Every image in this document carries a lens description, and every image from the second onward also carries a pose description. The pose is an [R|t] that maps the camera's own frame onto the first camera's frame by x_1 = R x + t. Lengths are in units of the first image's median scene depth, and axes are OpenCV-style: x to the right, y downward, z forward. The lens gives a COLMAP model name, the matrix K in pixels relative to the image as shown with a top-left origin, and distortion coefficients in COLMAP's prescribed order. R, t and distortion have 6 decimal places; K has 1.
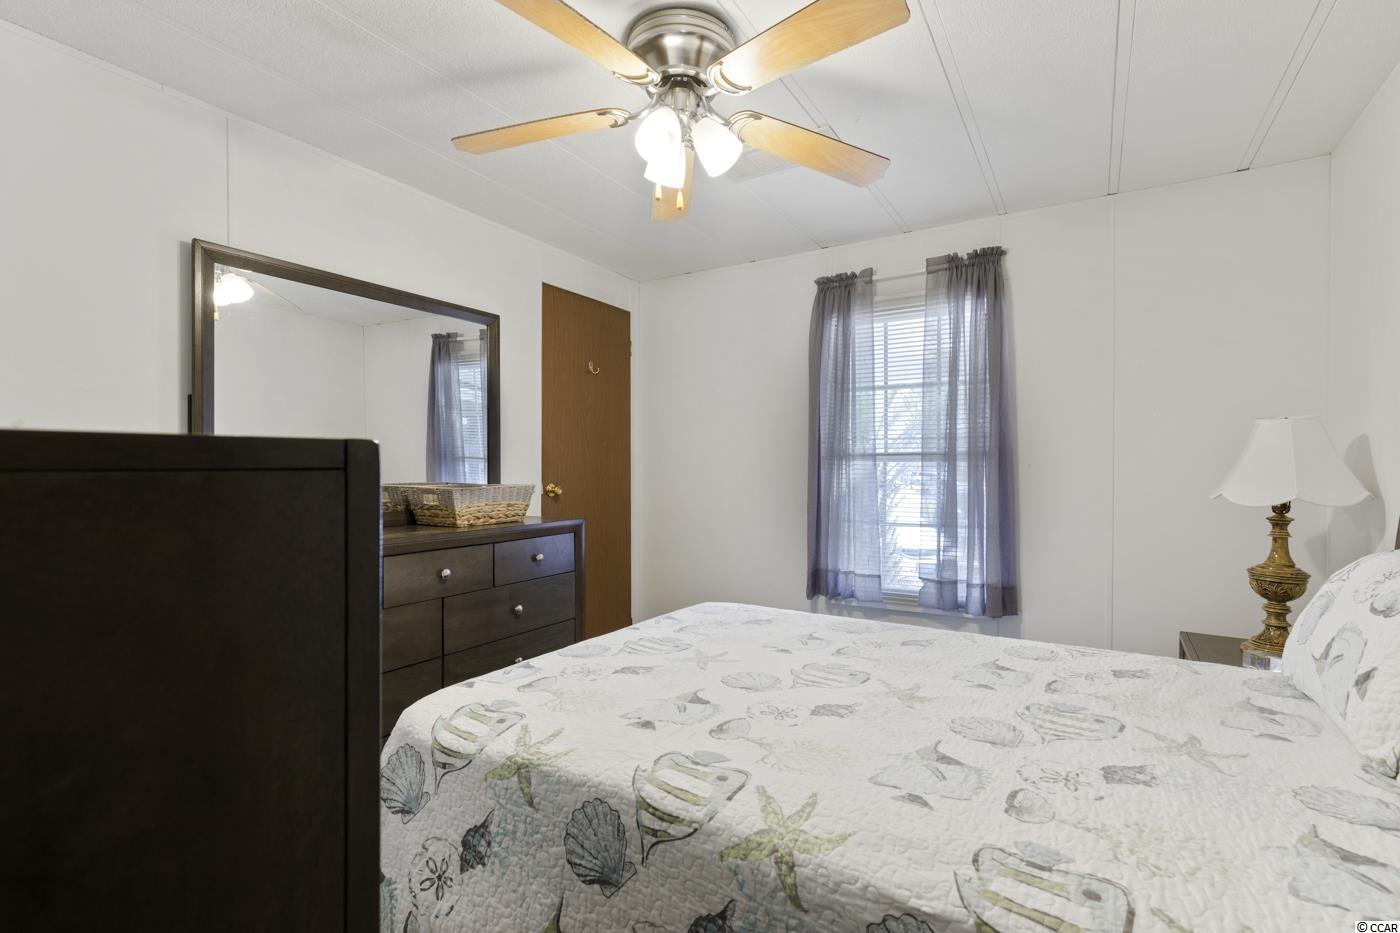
lens RADIAL K [[634.9, 0, 695.7], [0, 634.9, 466.1], [0, 0, 1]] dist [-0.000939, 0.000095]
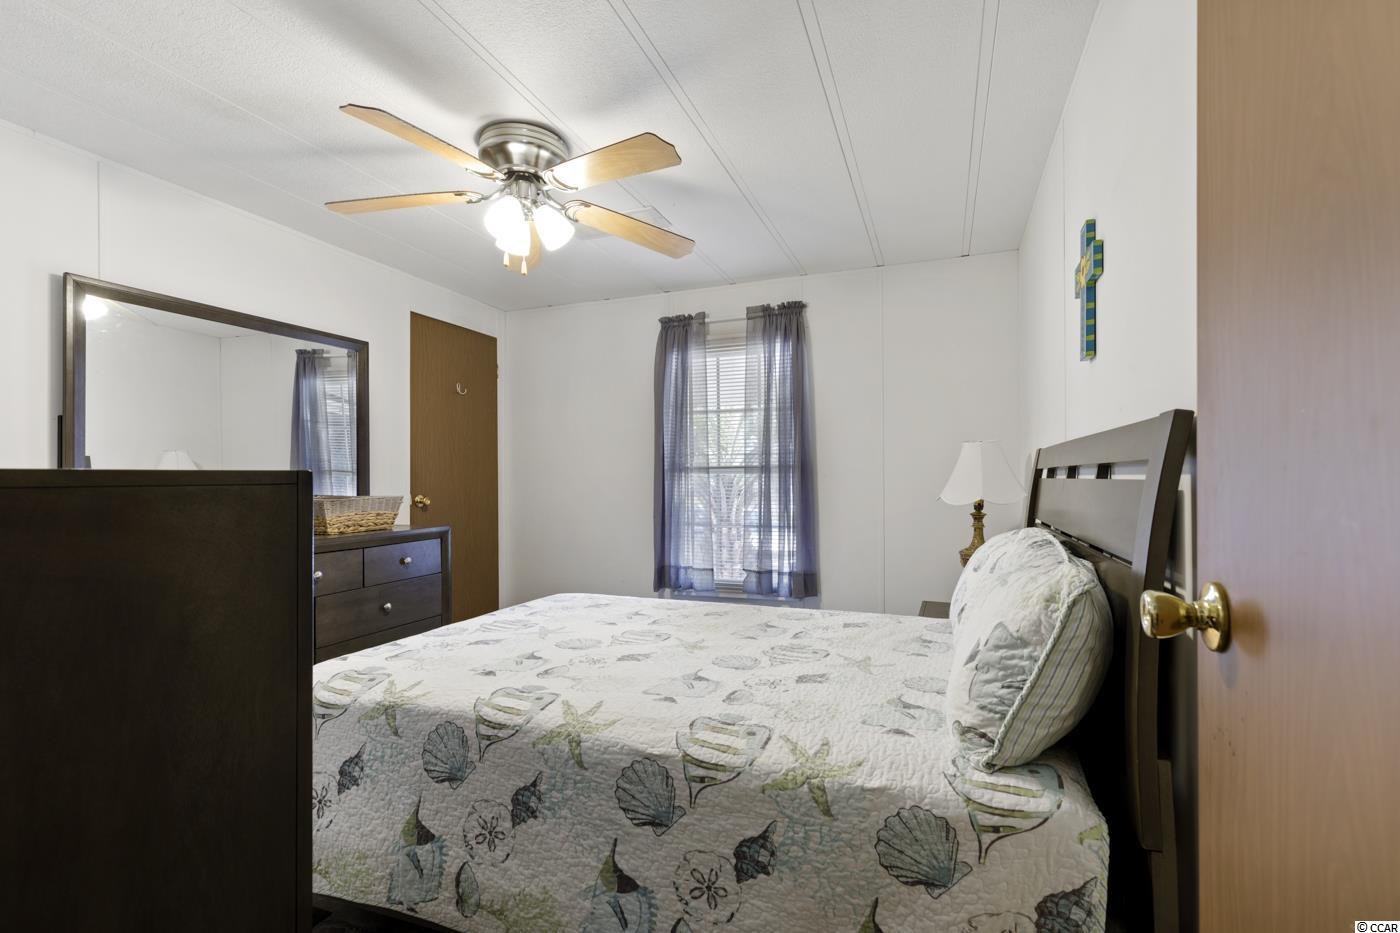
lens RADIAL K [[634.9, 0, 703.2], [0, 634.9, 471.1], [0, 0, 1]] dist [-0.000939, 0.000095]
pose [[0.982523, -0.003950, 0.186101, 0.085990], [0.005654, 0.999947, -0.008627, -0.002548], [-0.186057, 0.009529, 0.982493, -0.291011]]
